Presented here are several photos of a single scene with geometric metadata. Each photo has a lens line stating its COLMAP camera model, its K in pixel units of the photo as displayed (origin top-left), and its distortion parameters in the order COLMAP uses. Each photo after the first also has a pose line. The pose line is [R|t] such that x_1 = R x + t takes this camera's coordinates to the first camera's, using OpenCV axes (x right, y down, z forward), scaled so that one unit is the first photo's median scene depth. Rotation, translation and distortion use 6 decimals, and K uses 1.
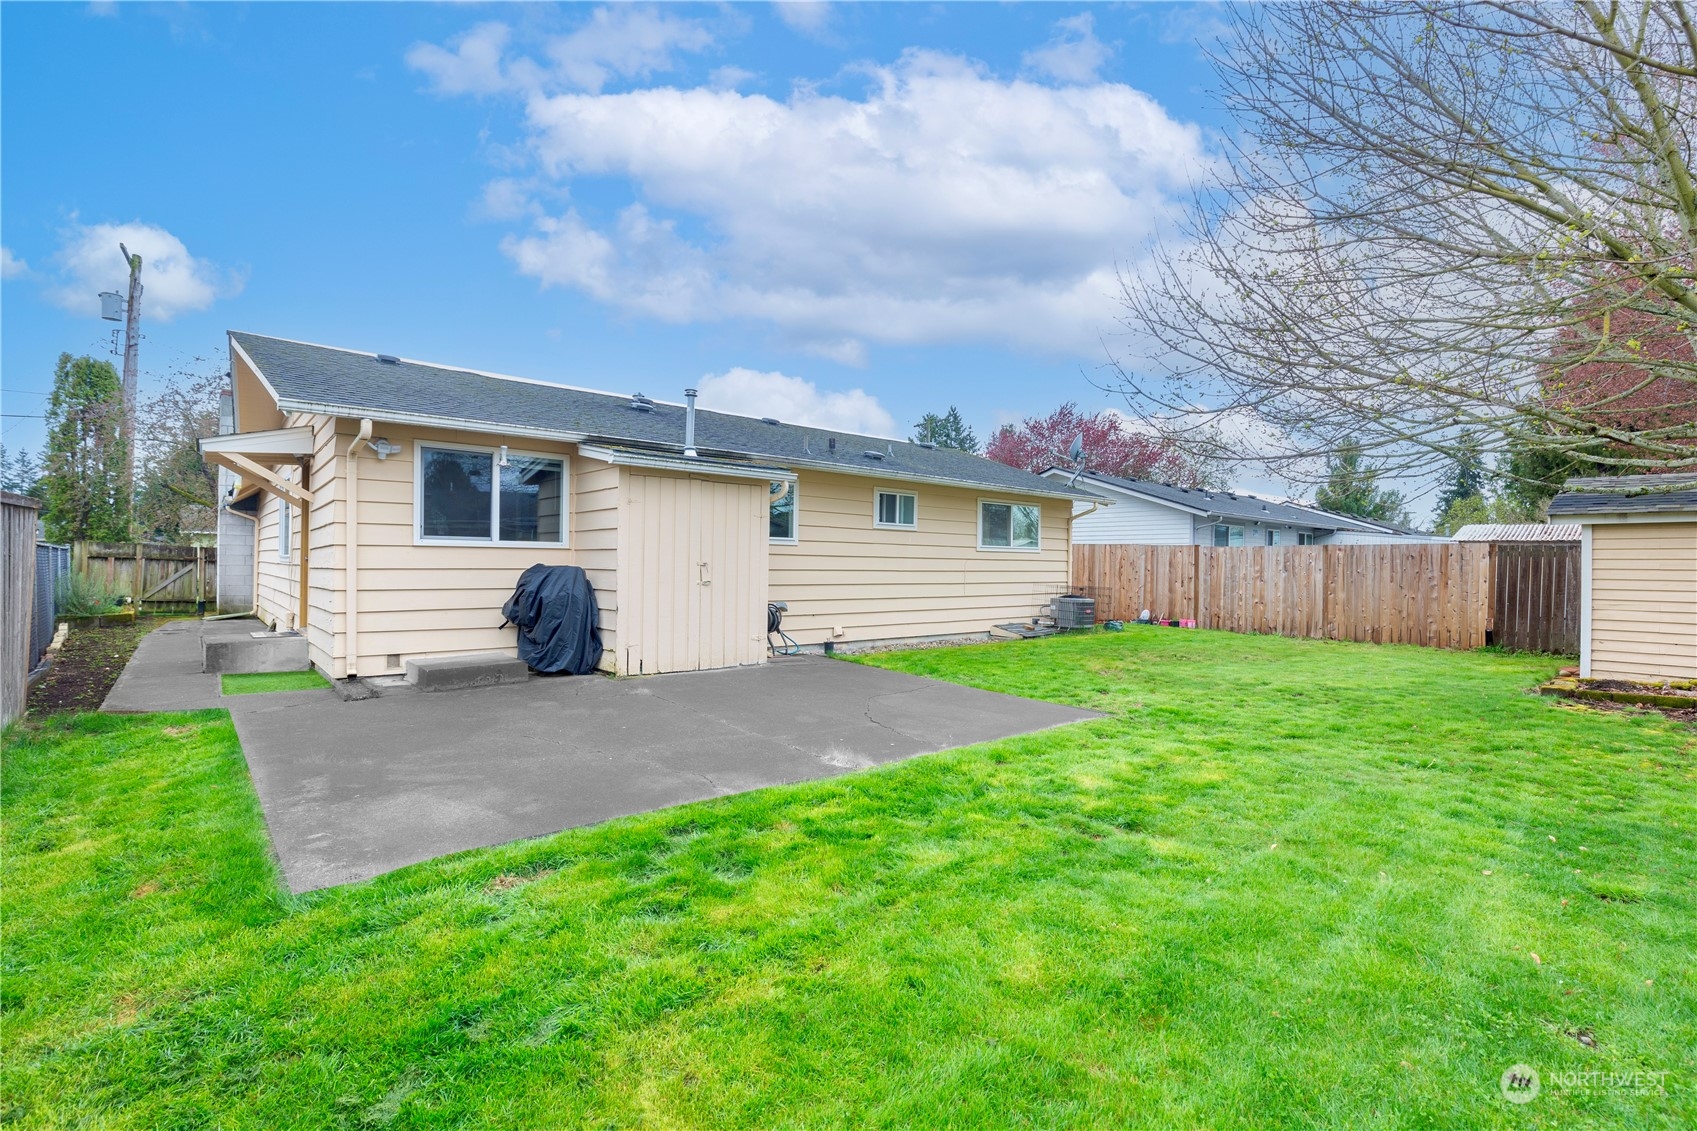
lens RADIAL K [[772.6, 0, 851.1], [0, 772.6, 564.4], [0, 0, 1]] dist [0.008110, -0.000167]
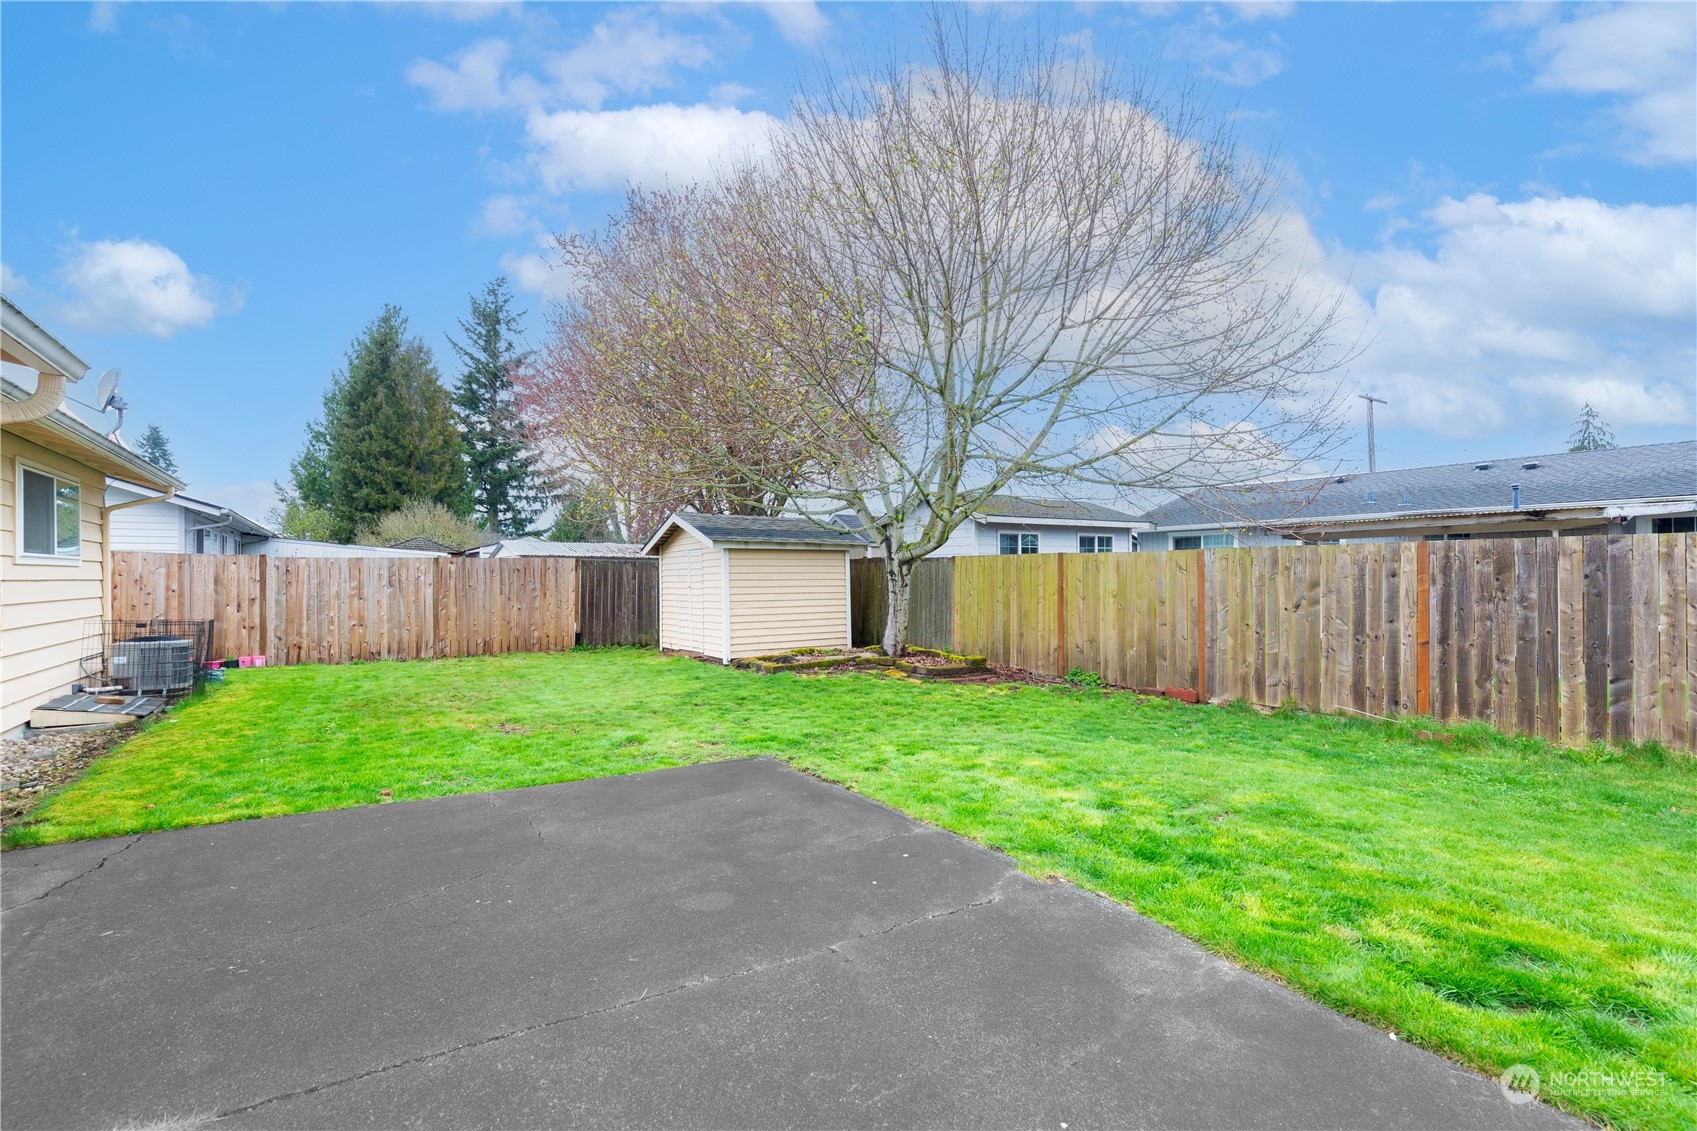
lens RADIAL K [[772.6, 0, 855.4], [0, 772.6, 573.8], [0, 0, 1]] dist [0.008110, -0.000167]
pose [[0.125028, -0.011503, 0.992086, -0.251483], [0.007758, 0.999914, 0.010616, -0.011480], [-0.992123, 0.006370, 0.125107, 0.372482]]
